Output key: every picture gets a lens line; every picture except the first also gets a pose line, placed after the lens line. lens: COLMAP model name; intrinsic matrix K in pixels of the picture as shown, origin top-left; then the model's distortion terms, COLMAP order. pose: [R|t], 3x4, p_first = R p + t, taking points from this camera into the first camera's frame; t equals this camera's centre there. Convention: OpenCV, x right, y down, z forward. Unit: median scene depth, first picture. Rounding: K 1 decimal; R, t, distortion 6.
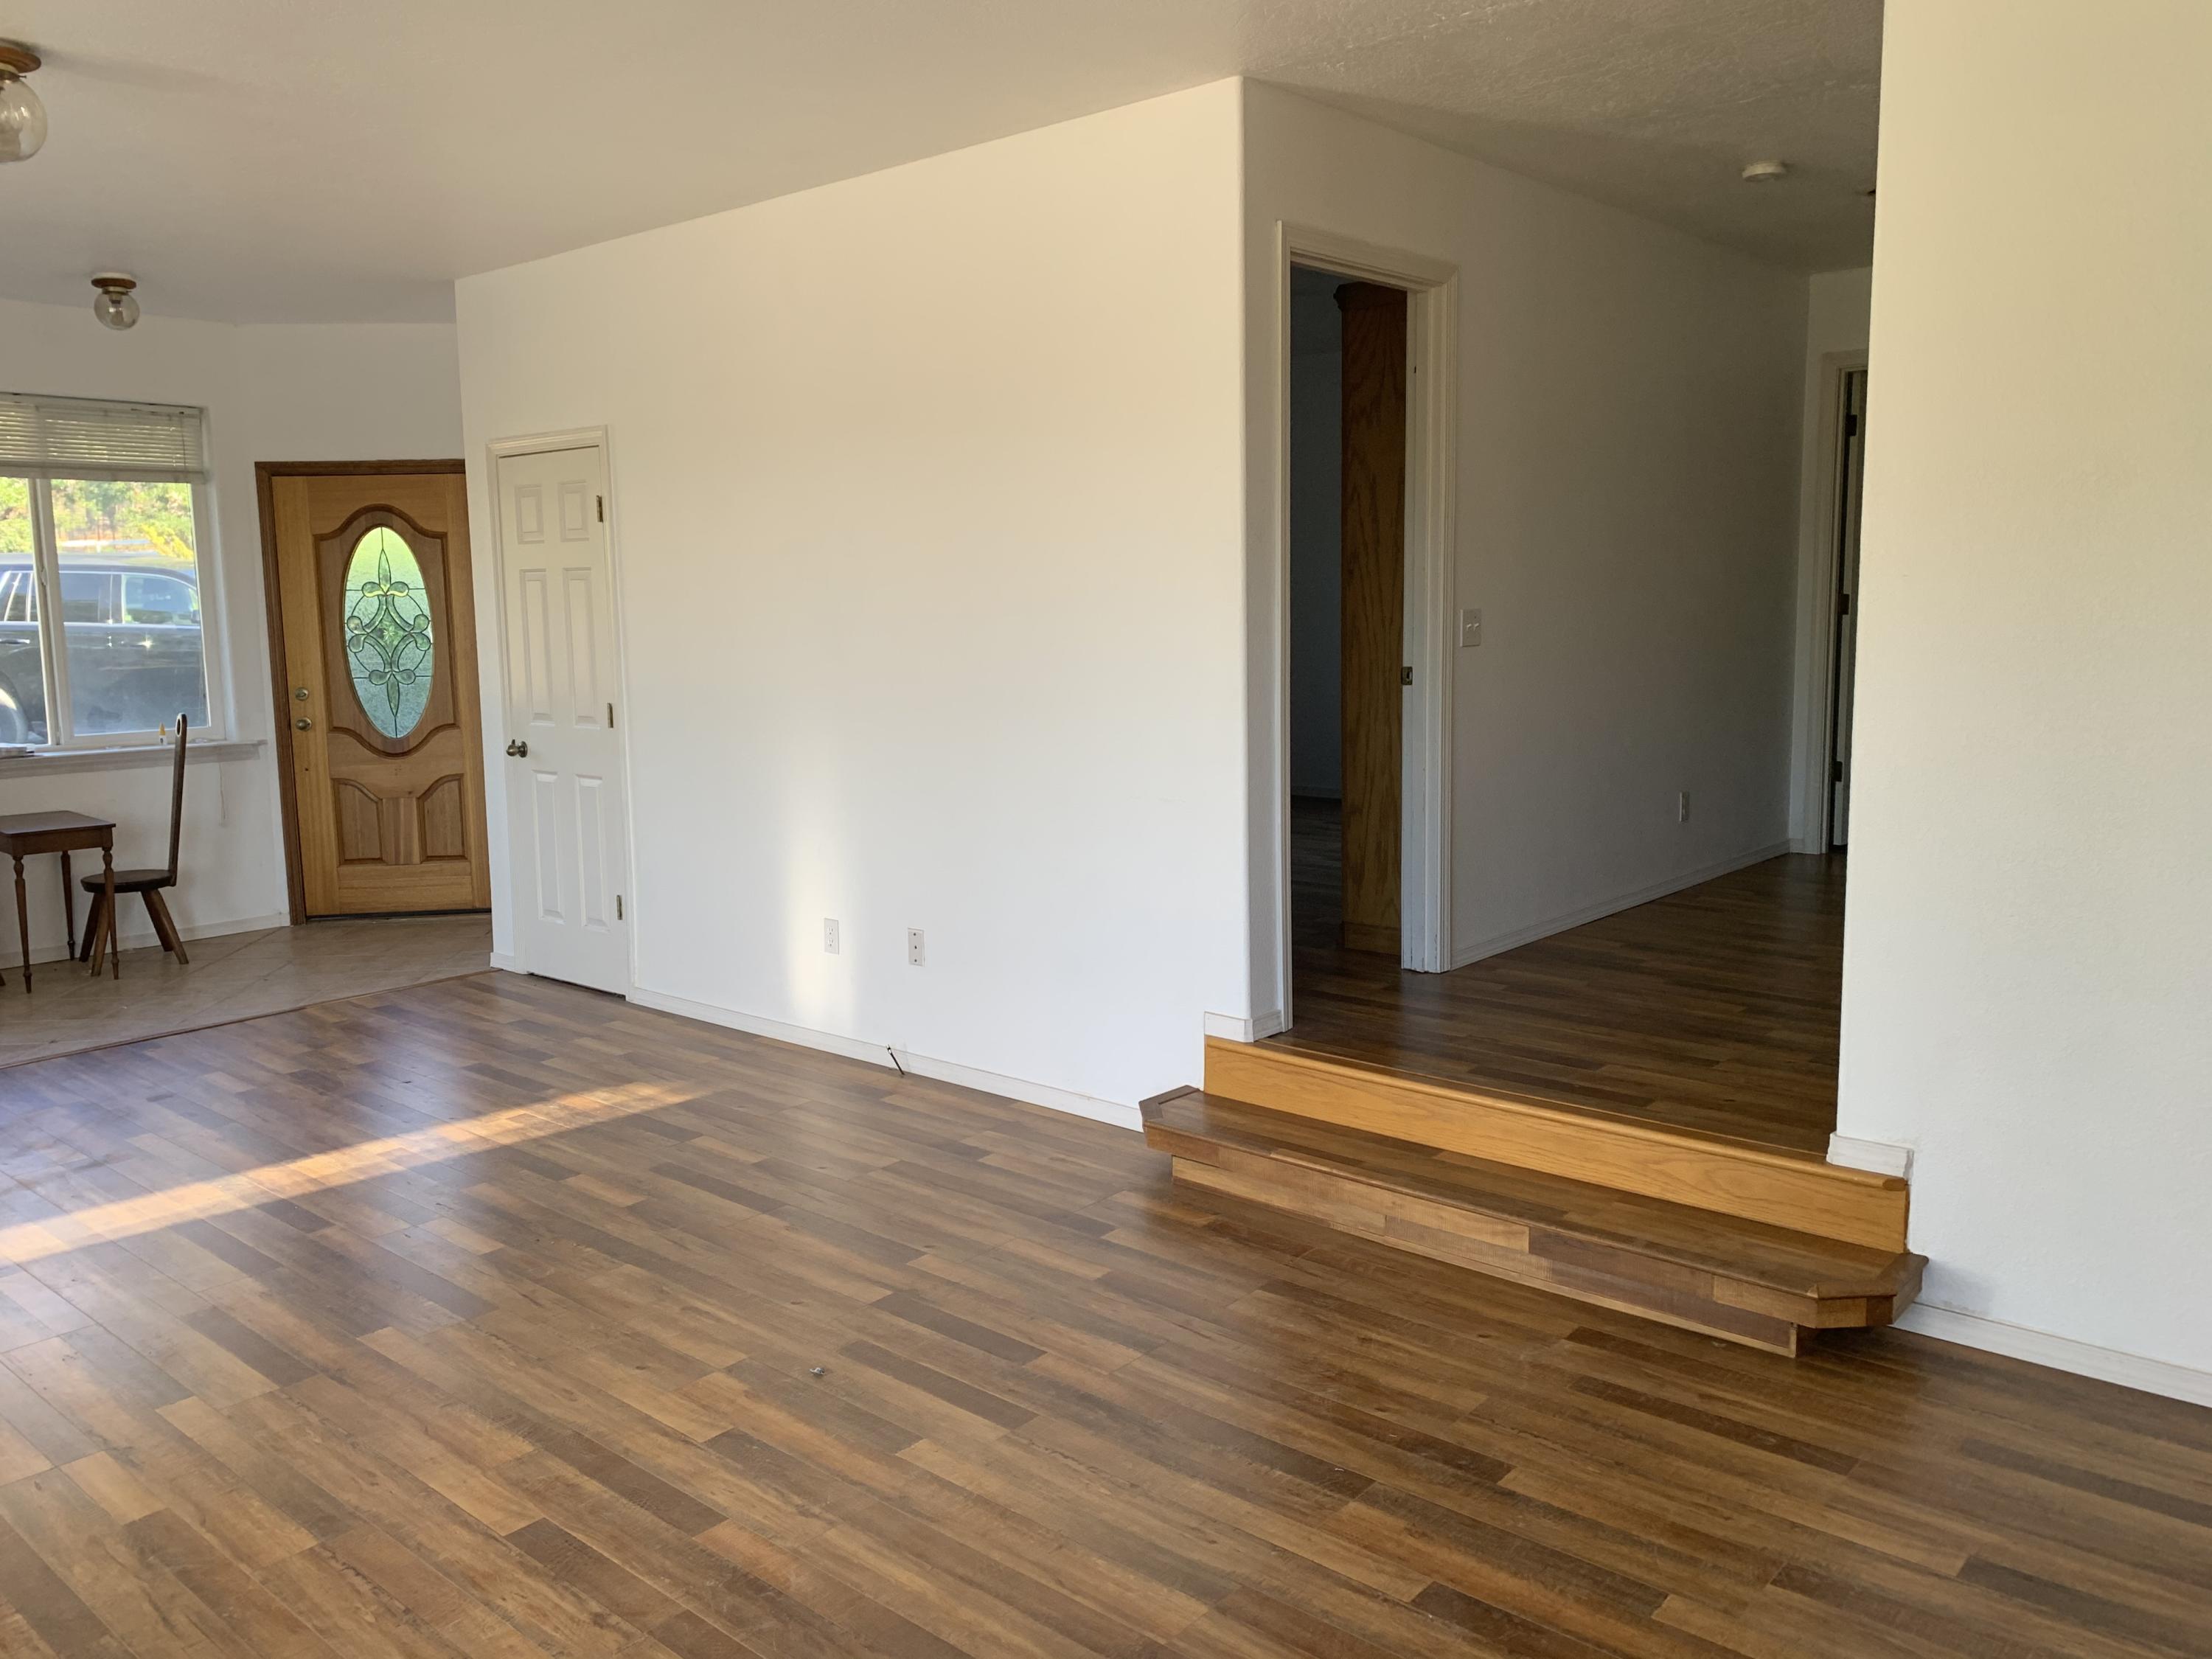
lens RADIAL K [[1715.2, 0, 1019.3], [0, 1715.2, 818.8], [0, 0, 1]] dist [0.058872, -0.002945]
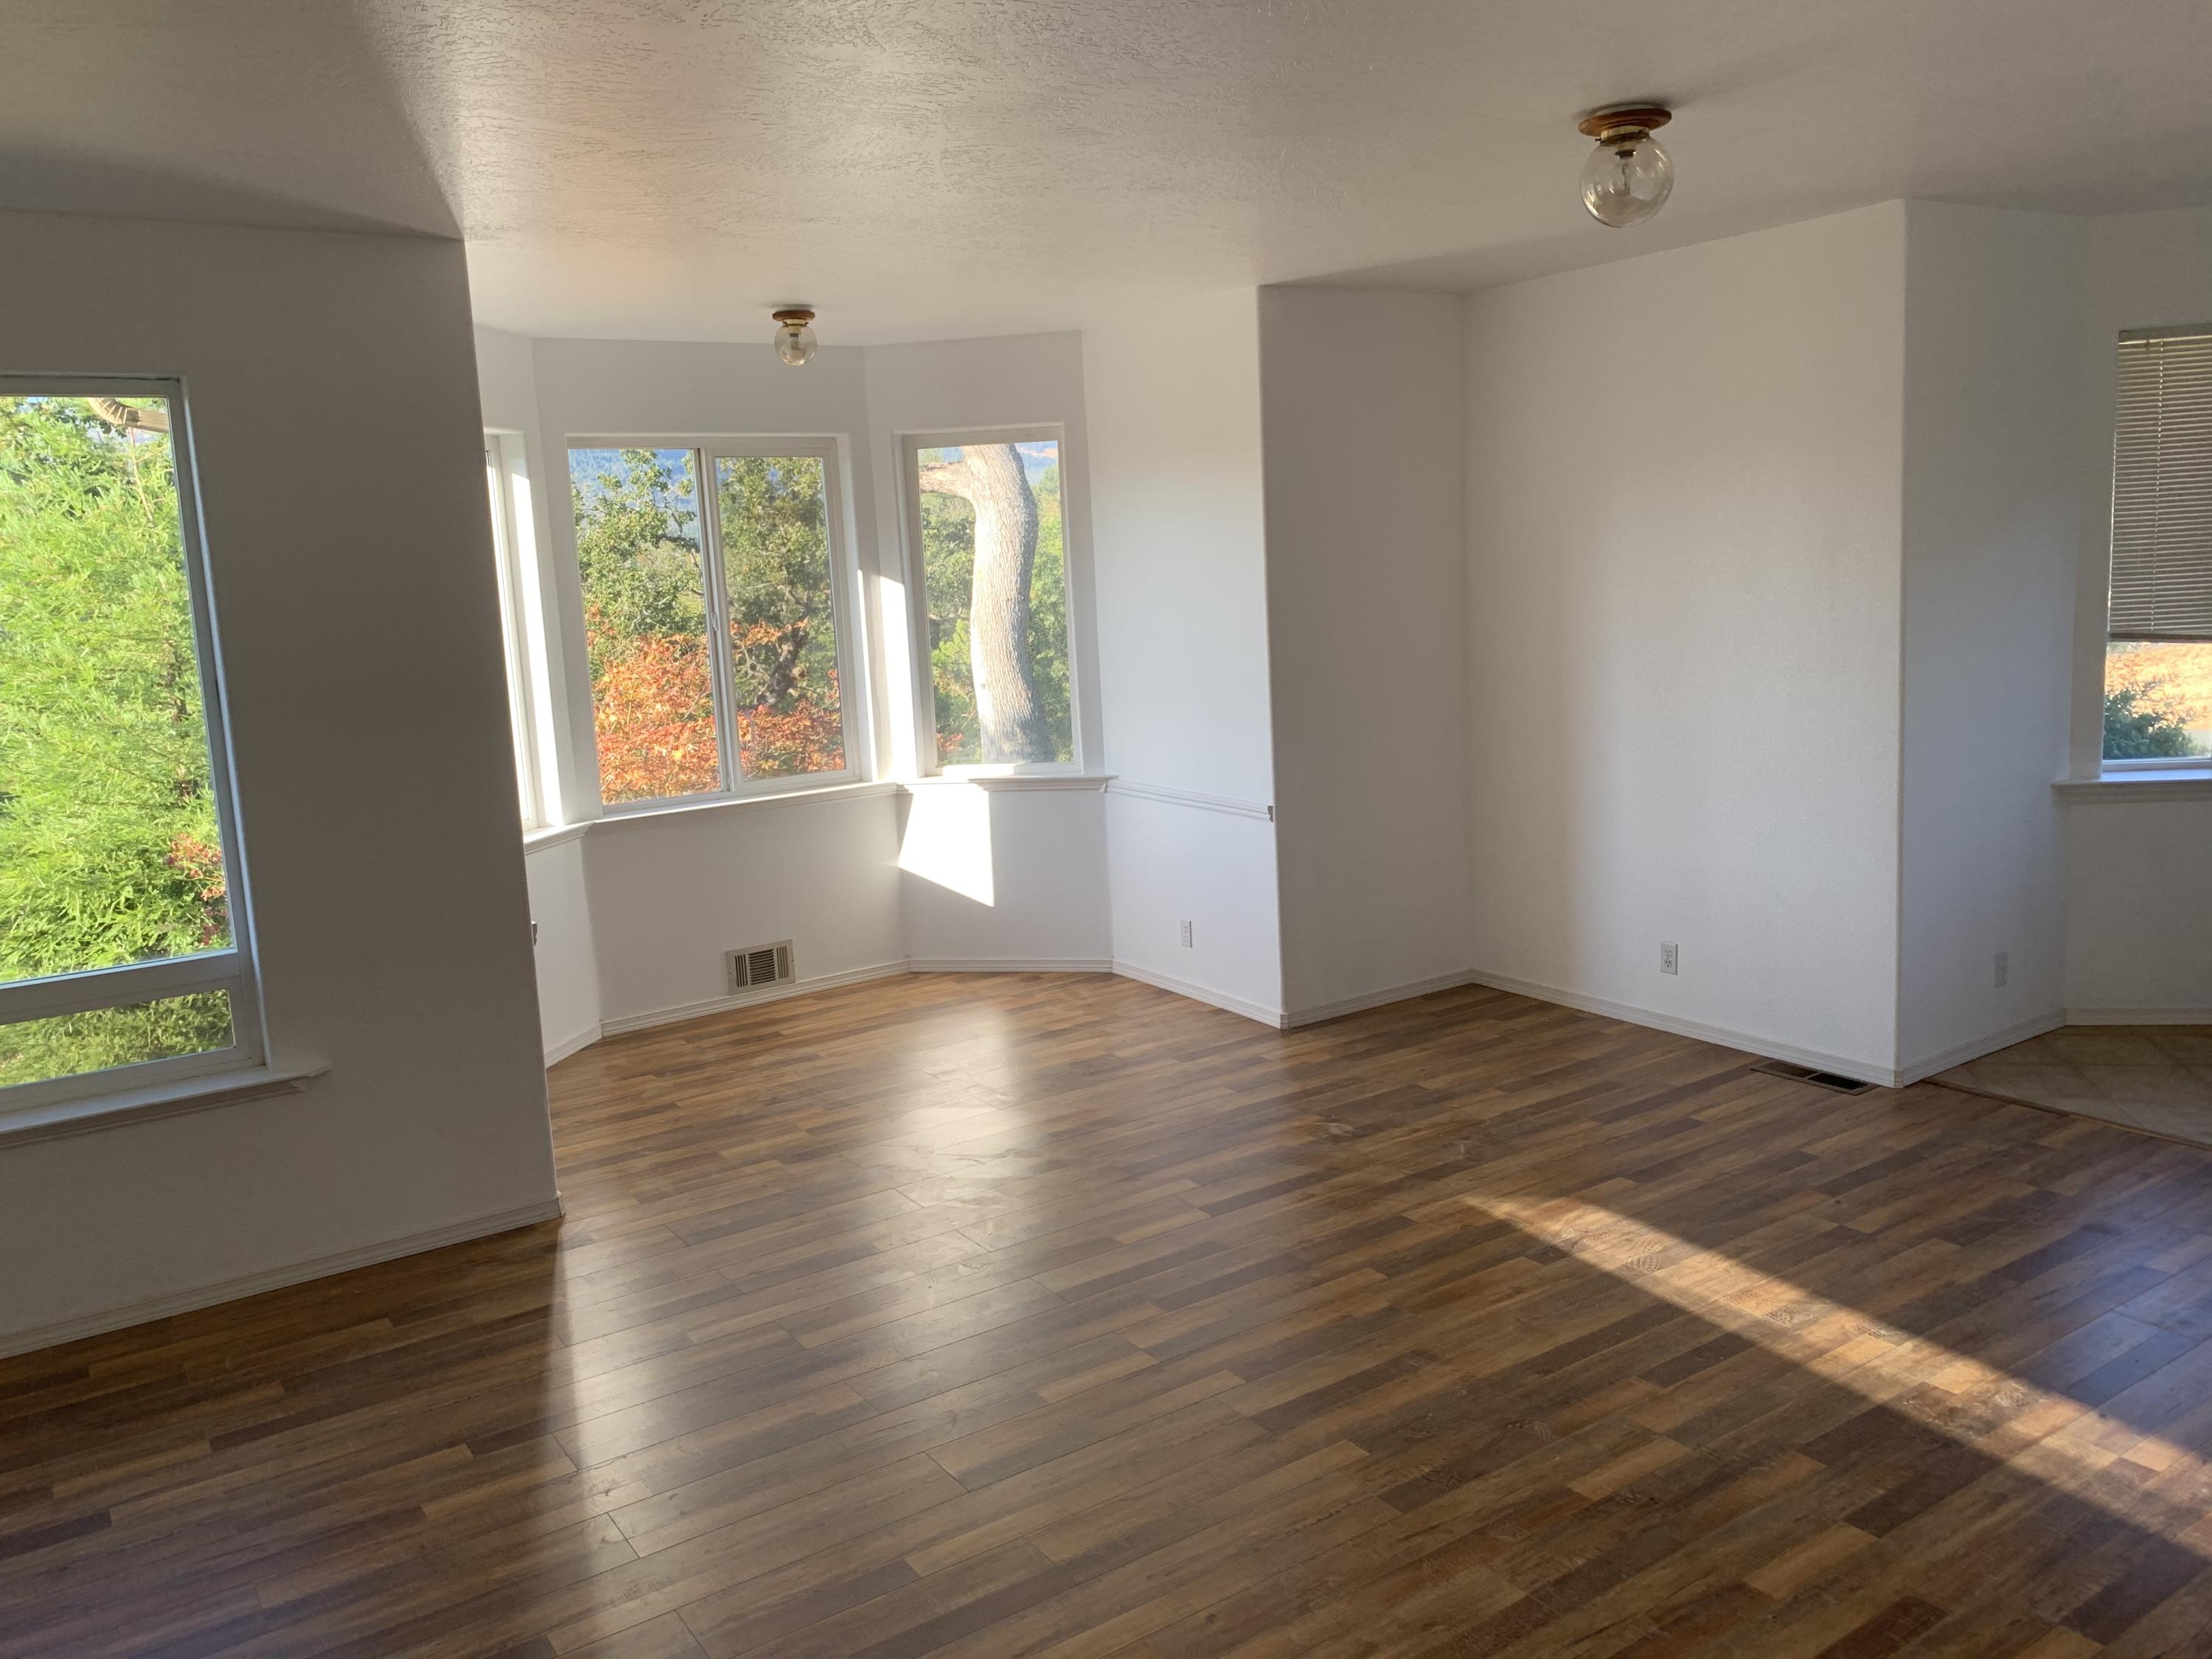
lens RADIAL K [[1729.7, 0, 1092.2], [0, 1729.7, 815.0], [0, 0, 1]] dist [0.060565, -0.081574]
pose [[-0.205720, 0.177688, -0.962344, 0.438538], [-0.083211, 0.976640, 0.198116, -0.190651], [0.975067, 0.120834, -0.186129, 0.812345]]
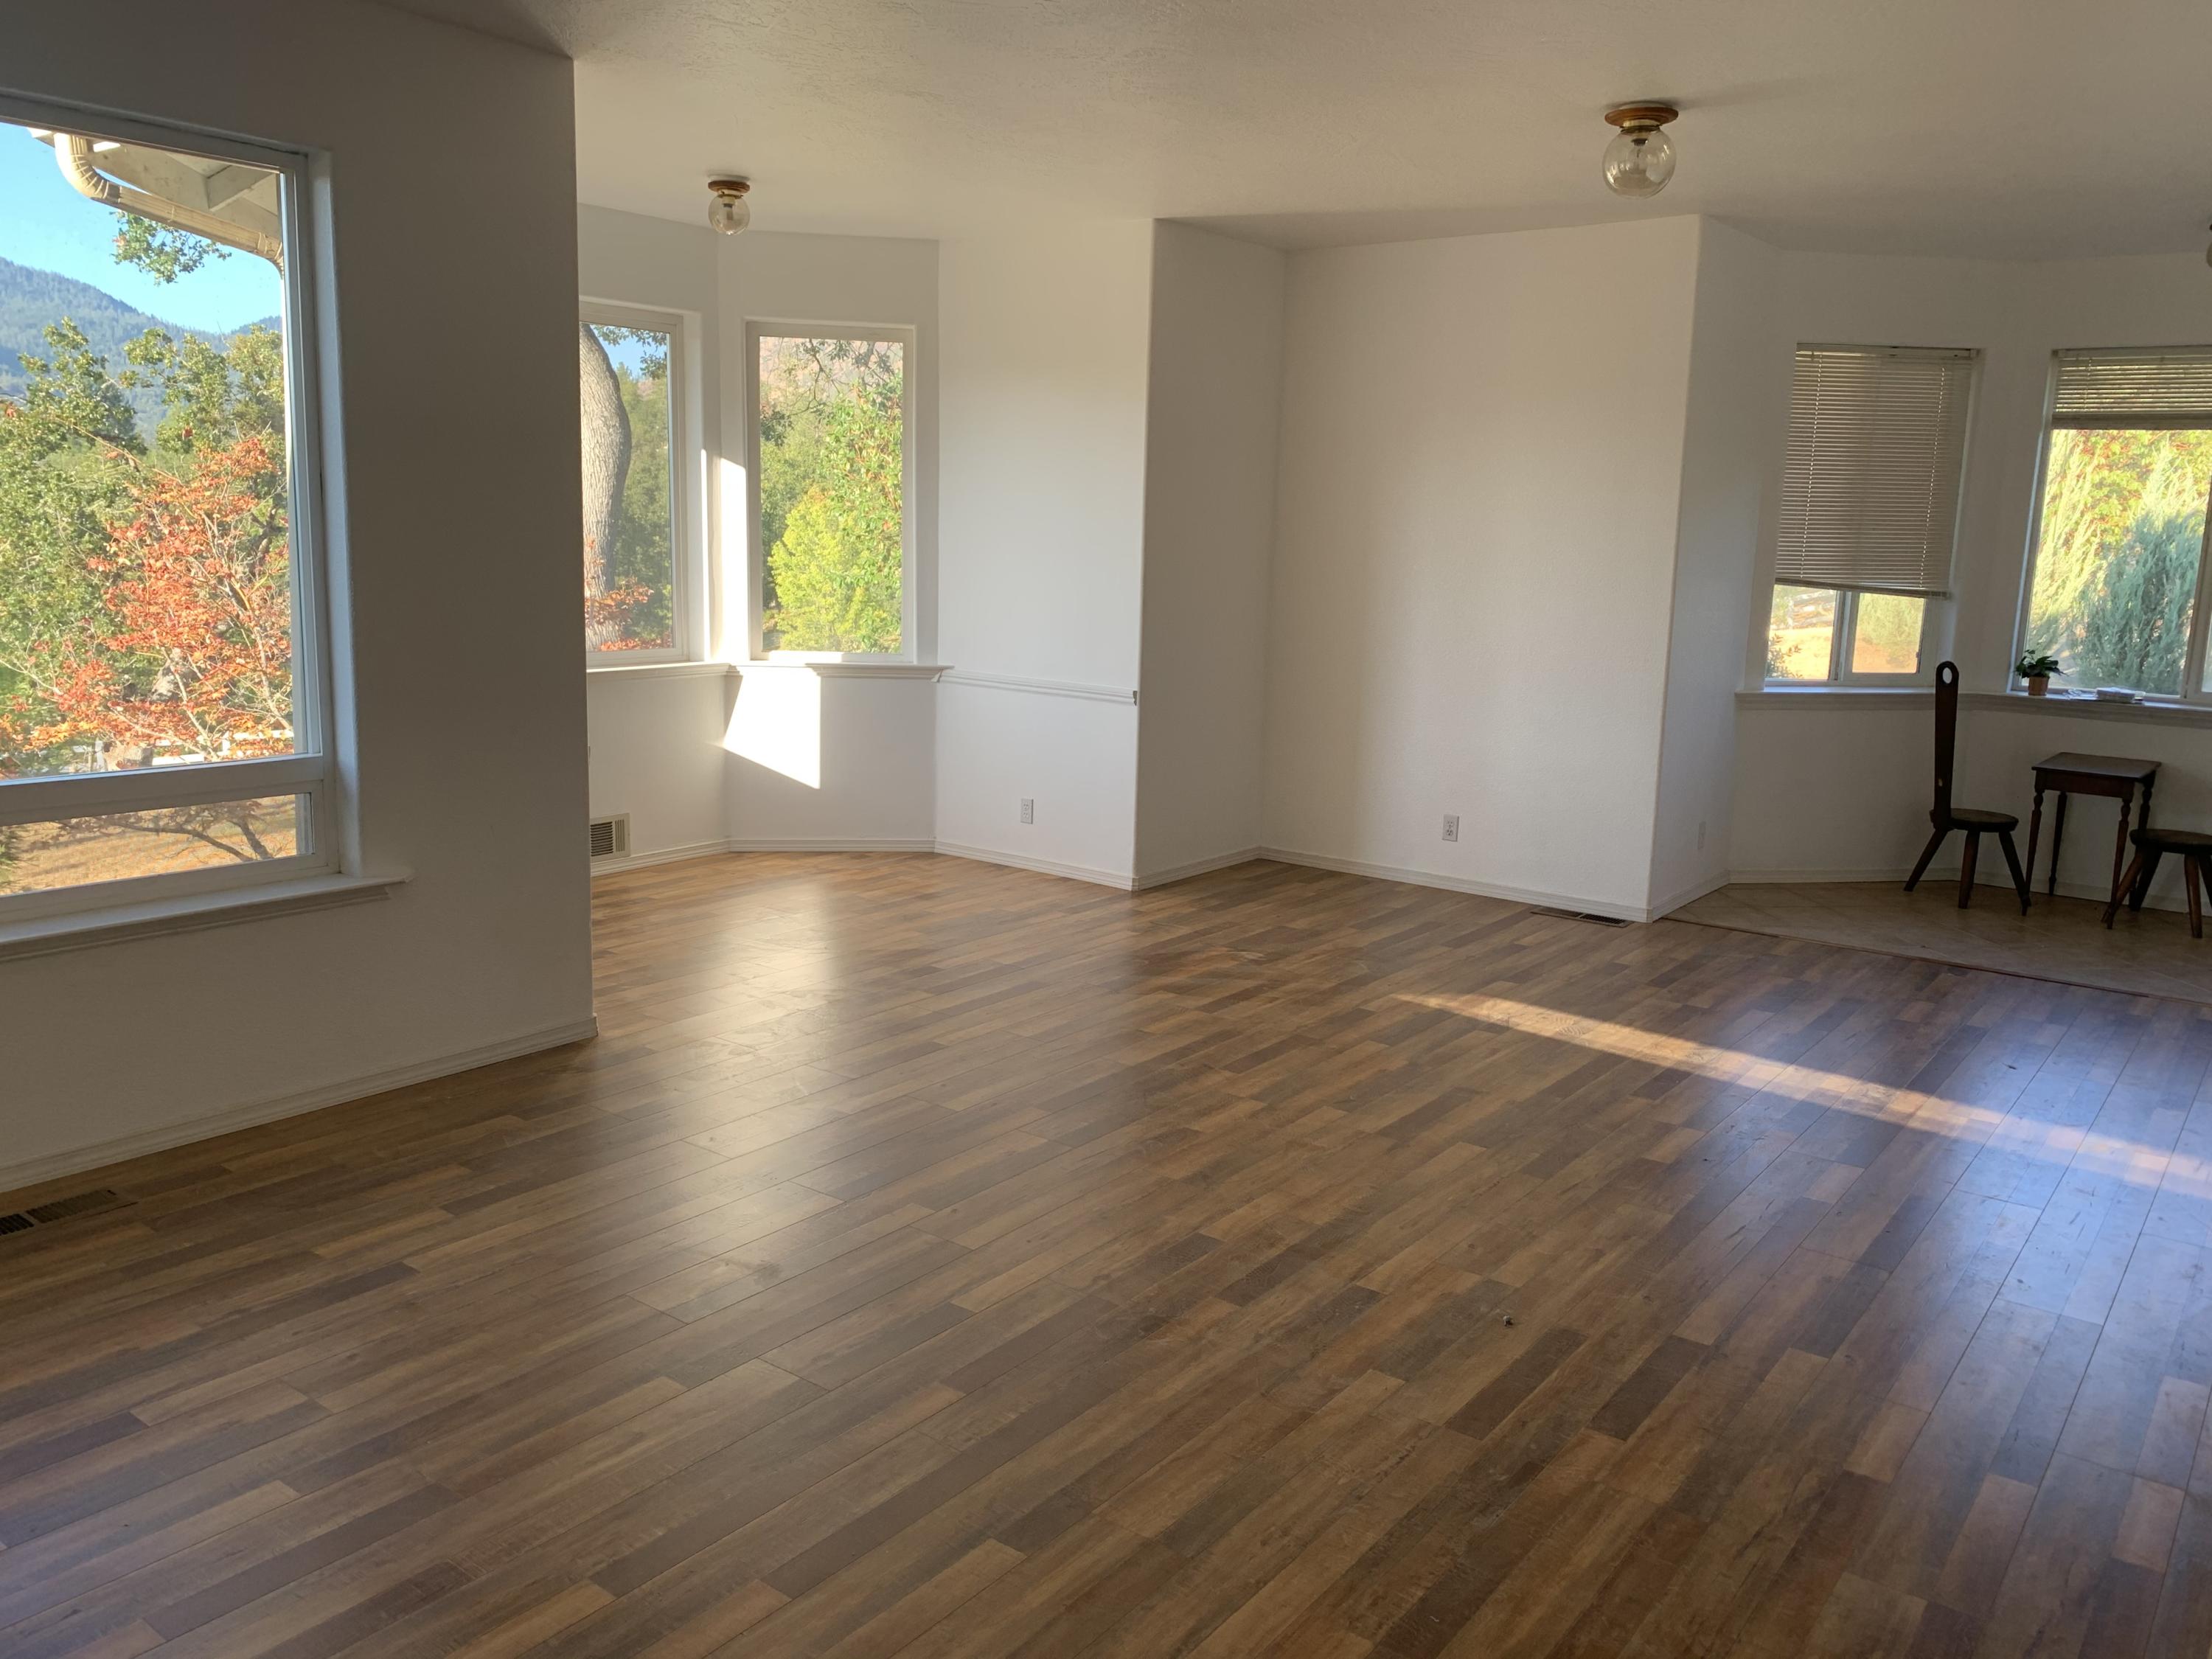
lens RADIAL K [[1696.6, 0, 1143.0], [0, 1696.6, 803.9], [0, 0, 1]] dist [0.147775, -0.280079]
pose [[0.118802, 0.190048, -0.974560, 0.600846], [-0.167491, 0.971282, 0.168991, -0.085195], [0.978689, 0.143153, 0.147221, 0.454261]]
